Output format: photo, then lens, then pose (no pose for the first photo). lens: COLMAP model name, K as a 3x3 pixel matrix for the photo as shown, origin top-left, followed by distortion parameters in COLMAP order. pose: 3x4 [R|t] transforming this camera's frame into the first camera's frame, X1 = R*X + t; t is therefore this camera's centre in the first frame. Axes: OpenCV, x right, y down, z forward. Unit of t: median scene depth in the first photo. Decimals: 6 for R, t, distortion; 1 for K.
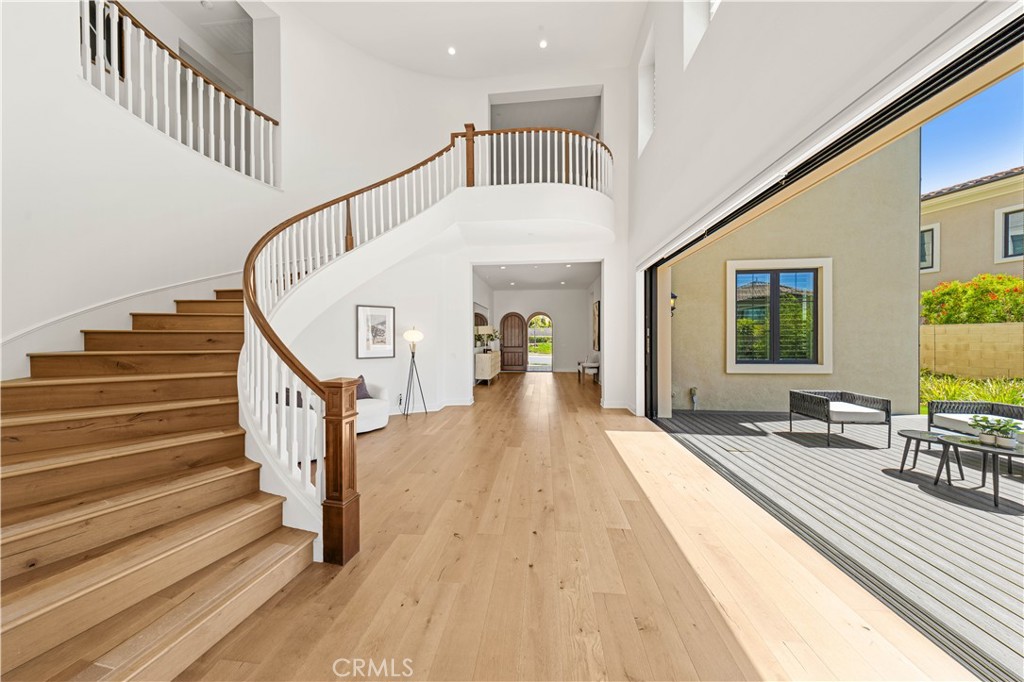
lens RADIAL K [[326.2, 0, 513.7], [0, 326.2, 339.4], [0, 0, 1]] dist [0.016531, 0.000046]
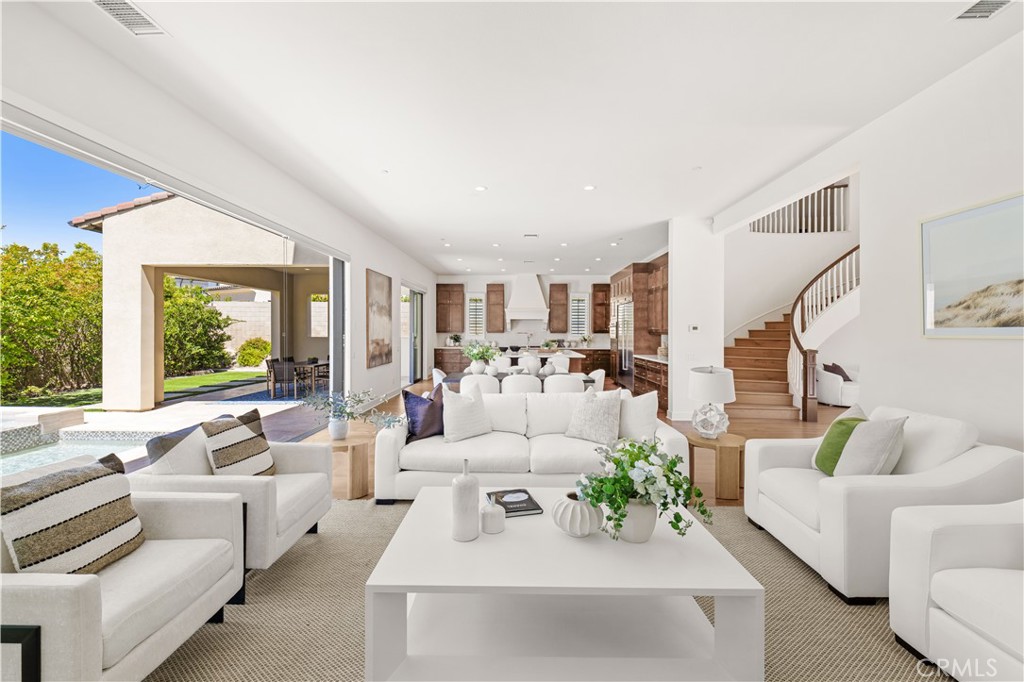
lens RADIAL K [[415.5, 0, 514.9], [0, 415.5, 331.4], [0, 0, 1]] dist [0.001455, -0.001485]
pose [[0.082632, 0.001966, -0.996578, 1.013848], [-0.005603, 0.999983, 0.001508, -0.006185], [0.996564, 0.005459, 0.082642, -0.618665]]
